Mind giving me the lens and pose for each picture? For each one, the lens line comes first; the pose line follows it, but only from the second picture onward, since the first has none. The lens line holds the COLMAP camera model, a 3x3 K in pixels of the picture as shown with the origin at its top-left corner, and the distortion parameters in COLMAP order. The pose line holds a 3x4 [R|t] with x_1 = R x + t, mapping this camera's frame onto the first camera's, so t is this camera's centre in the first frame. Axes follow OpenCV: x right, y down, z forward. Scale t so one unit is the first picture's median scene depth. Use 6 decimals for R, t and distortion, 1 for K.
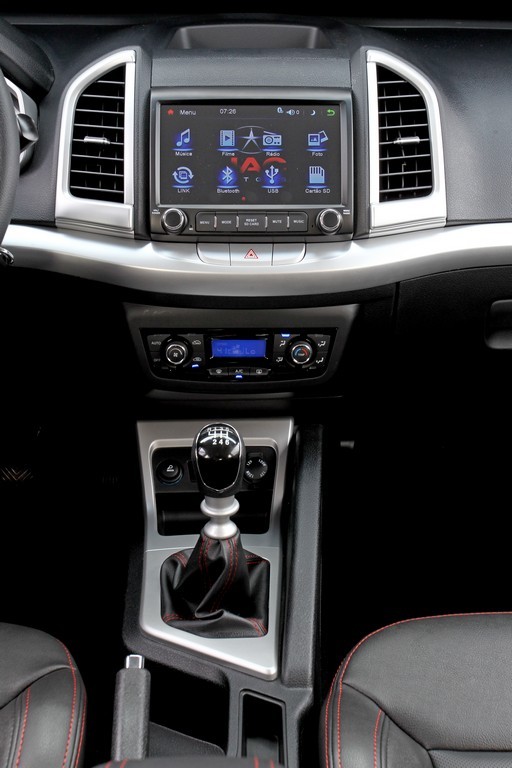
lens RADIAL K [[1080.1, 0, 258.7], [0, 1080.1, 383.6], [0, 0, 1]] dist [0.024280, 0.000000]
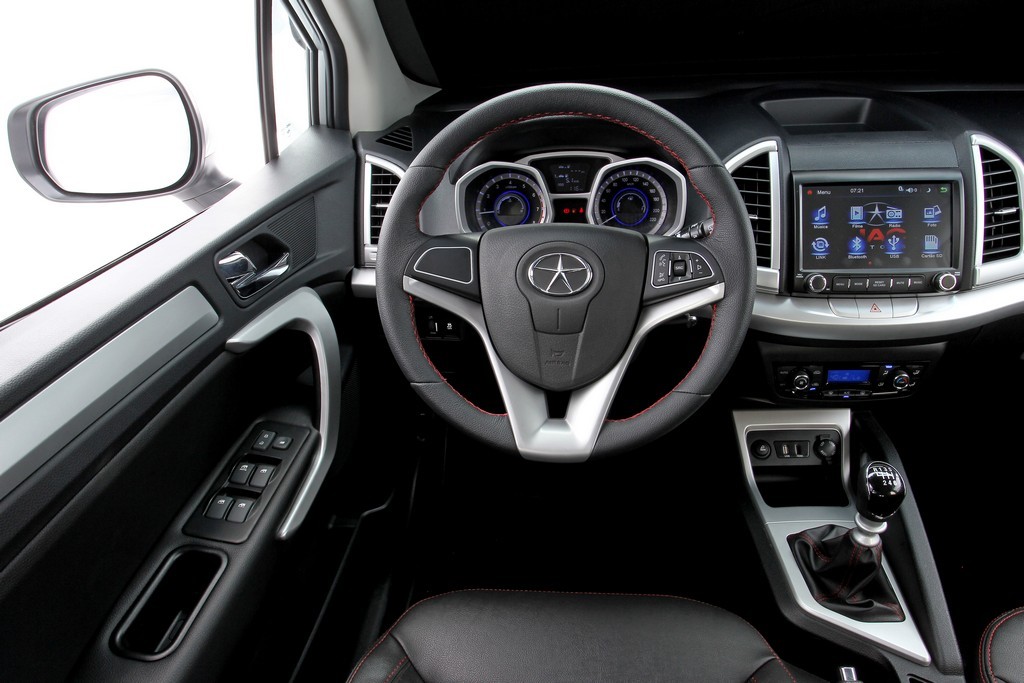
lens RADIAL K [[647.7, 0, 507.7], [0, 647.7, 346.6], [0, 0, 1]] dist [-0.088841, 0.039703]
pose [[0.990752, -0.004140, -0.135620, -0.324431], [0.023140, 0.990047, 0.138825, -0.184782], [0.133695, -0.140679, 0.980987, 0.222126]]
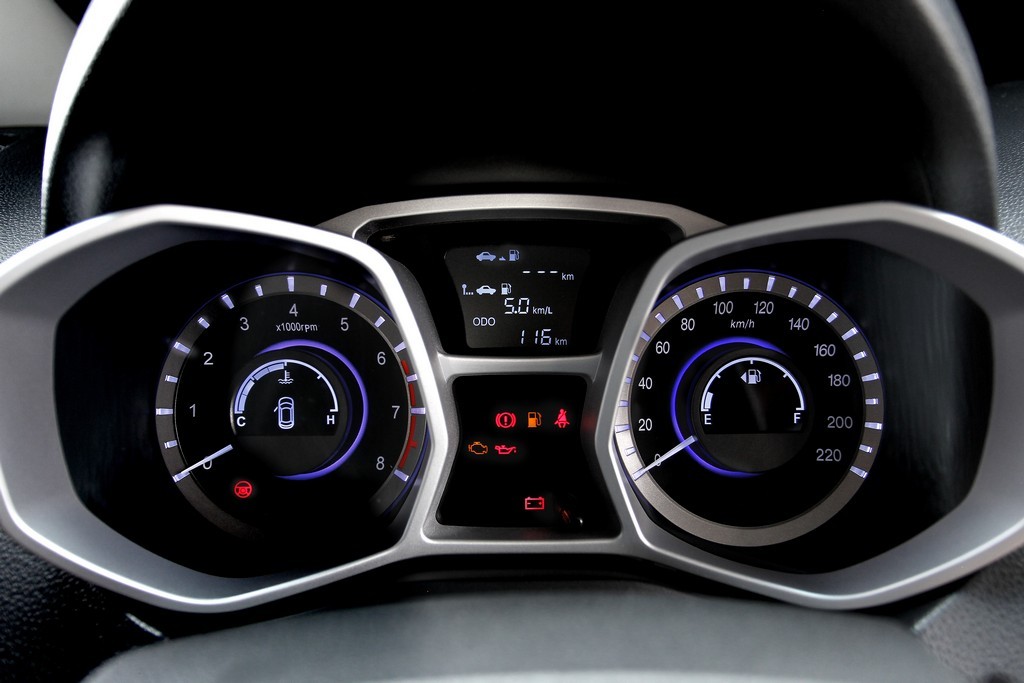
lens RADIAL K [[847.4, 0, 506.3], [0, 847.4, 337.0], [0, 0, 1]] dist [-0.071517, -0.001963]
pose [[0.999809, -0.013733, -0.013886, -0.357660], [0.012467, 0.996088, -0.087483, -0.245584], [0.015033, 0.087293, 0.996069, 0.803091]]
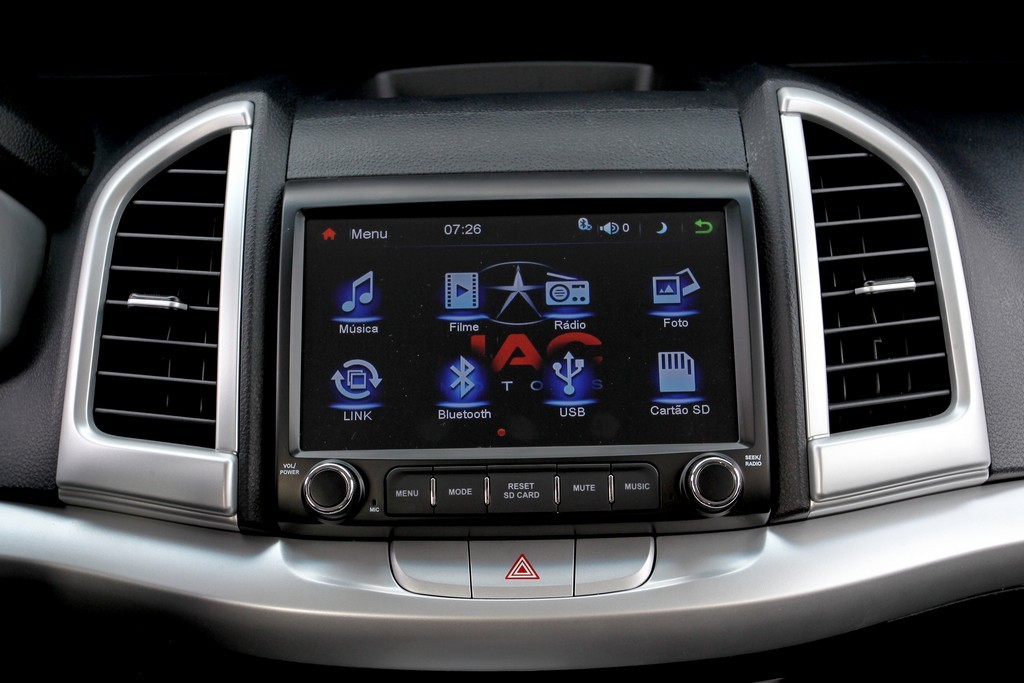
lens RADIAL K [[1440.2, 0, 507.8], [0, 1440.2, 342.0], [0, 0, 1]] dist [0.024280, 0.000000]
pose [[0.999403, -0.020651, -0.027704, 0.004371], [0.015496, 0.984476, -0.174832, -0.107692], [0.030885, 0.174299, 0.984208, 0.446745]]
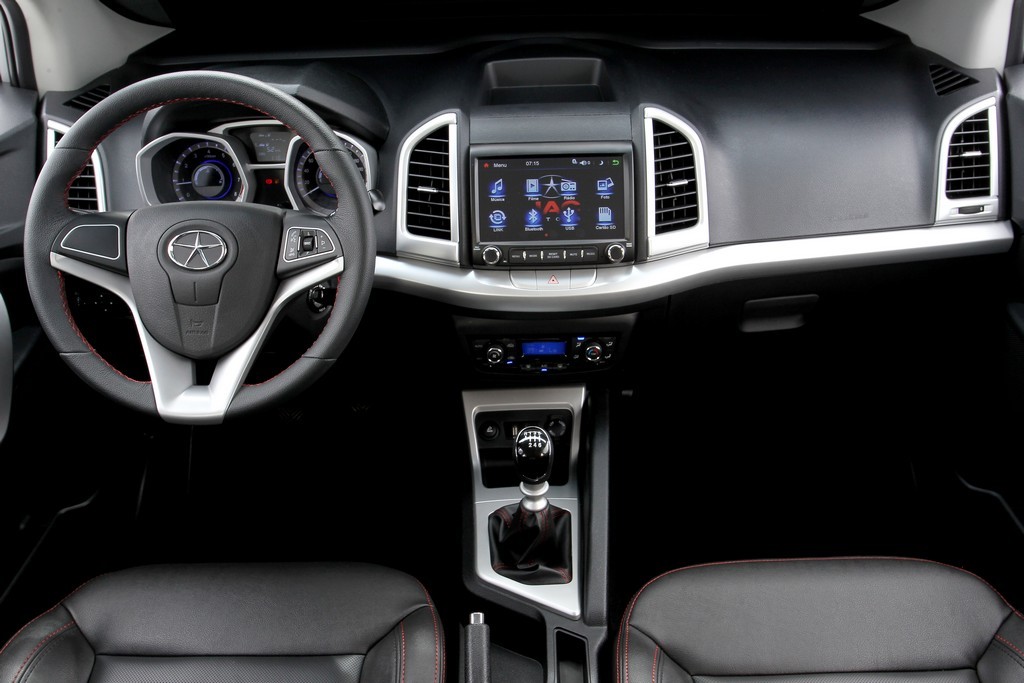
lens RADIAL K [[948.6, 0, 504.6], [0, 948.6, 351.8], [0, 0, 1]] dist [-0.033293, 0.000000]
pose [[0.999168, -0.017451, -0.036859, -0.024022], [0.022586, 0.989340, 0.143860, -0.194892], [0.033955, -0.144573, 0.988911, -0.105271]]
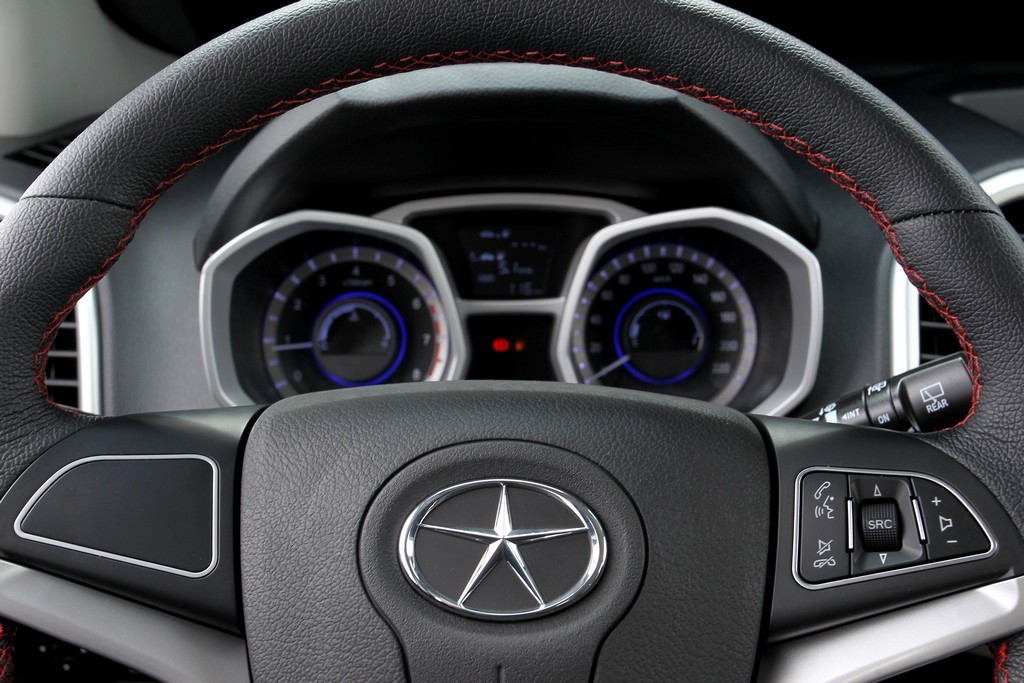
lens RADIAL K [[1224.0, 0, 516.5], [0, 1224.0, 340.5], [0, 0, 1]] dist [-0.008289, 0.000000]
pose [[0.999782, -0.018835, -0.009007, -0.348704], [0.018168, 0.997442, -0.069139, -0.201030], [0.010287, 0.068960, 0.997566, 0.469558]]
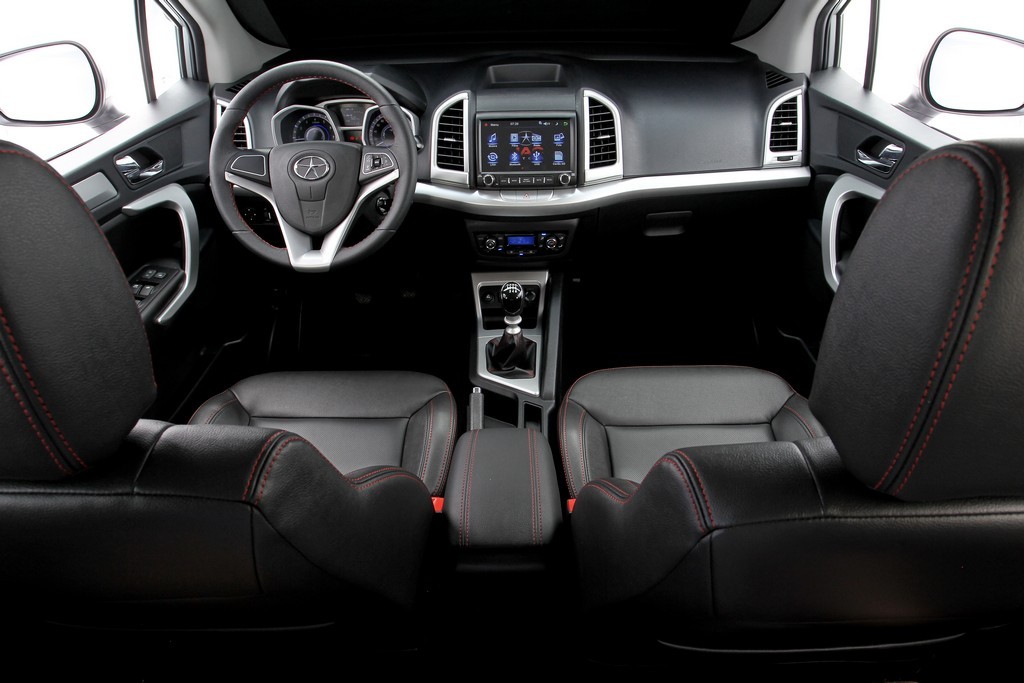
lens RADIAL K [[669.9, 0, 508.5], [0, 669.9, 348.5], [0, 0, 1]] dist [-0.083101, 0.042645]
pose [[0.999185, -0.005222, -0.040029, 0.007867], [0.013298, 0.978831, 0.204238, -0.094564], [0.038115, -0.204604, 0.978103, -0.295910]]
